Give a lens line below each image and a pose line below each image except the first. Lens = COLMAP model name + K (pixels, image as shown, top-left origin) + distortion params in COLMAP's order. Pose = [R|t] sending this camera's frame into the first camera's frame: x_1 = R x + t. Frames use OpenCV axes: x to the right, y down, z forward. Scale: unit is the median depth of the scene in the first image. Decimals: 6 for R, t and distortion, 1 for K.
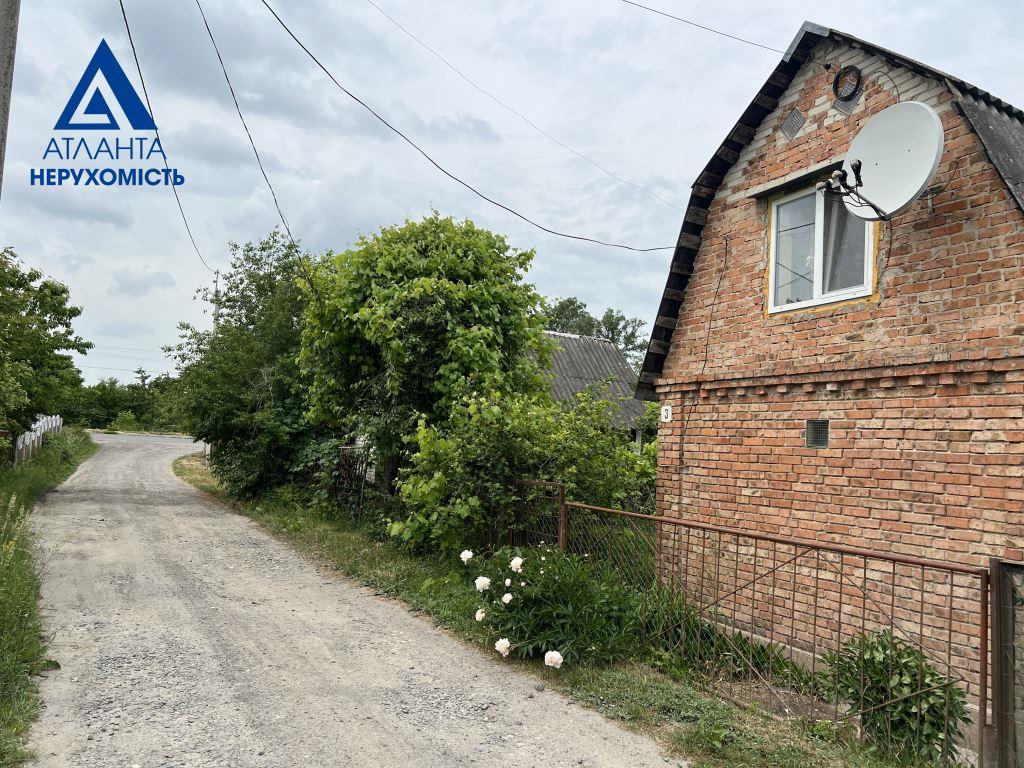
lens RADIAL K [[767.0, 0, 517.1], [0, 767.0, 379.8], [0, 0, 1]] dist [0.051476, -0.060951]
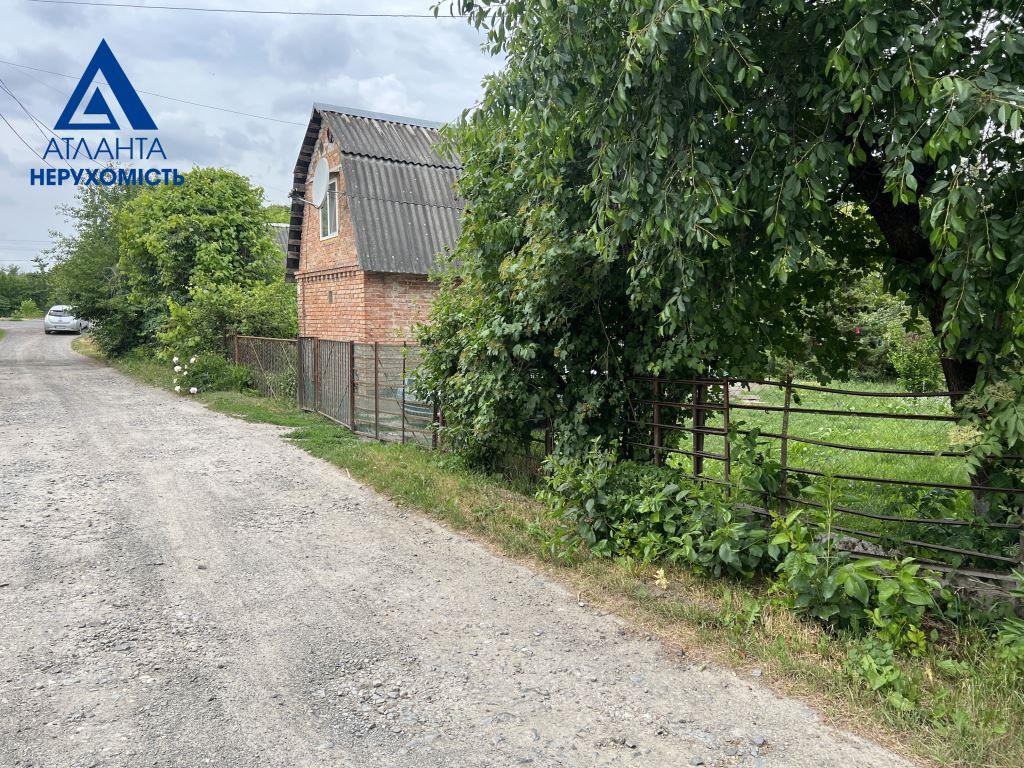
lens RADIAL K [[767.0, 0, 517.1], [0, 767.0, 379.8], [0, 0, 1]] dist [0.051476, -0.060951]
pose [[0.994744, -0.063795, 0.080095, 0.701635], [0.048849, 0.983113, 0.176361, -0.058766], [-0.089993, -0.171521, 0.981061, -1.244632]]
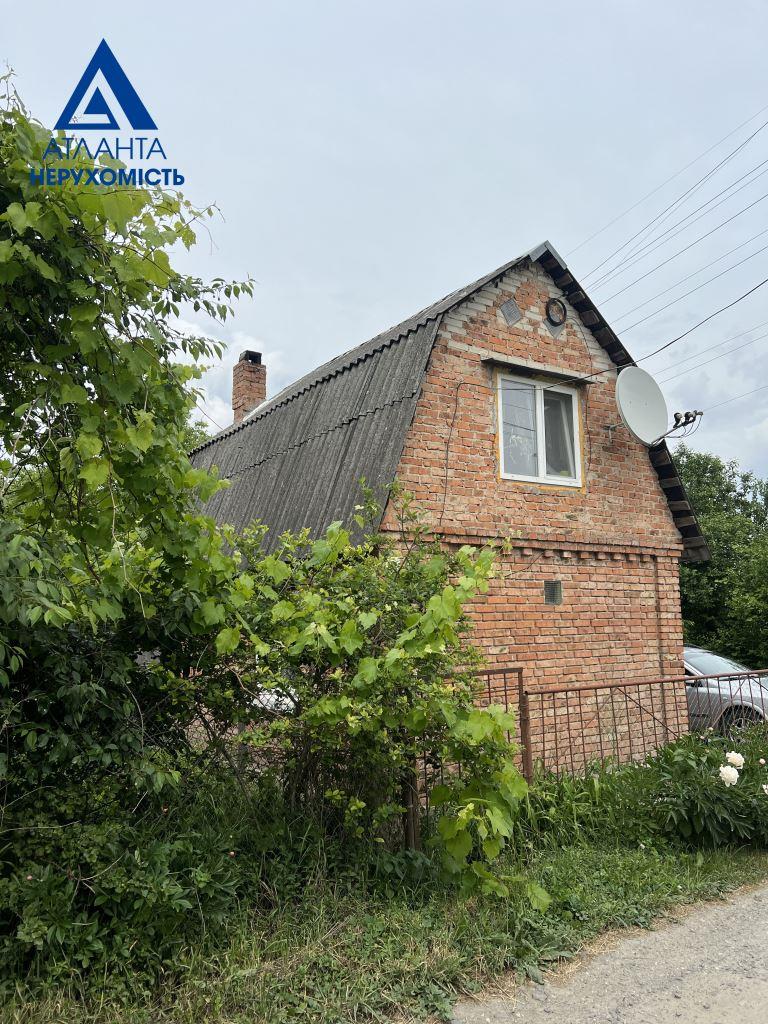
lens RADIAL K [[758.1, 0, 387.0], [0, 758.1, 512.4], [0, 0, 1]] dist [0.076945, -0.080912]
pose [[-0.113849, 0.077929, 0.990437, -0.721908], [-0.088119, 0.992198, -0.088197, 0.070139], [-0.989582, -0.097317, -0.106094, 1.332762]]
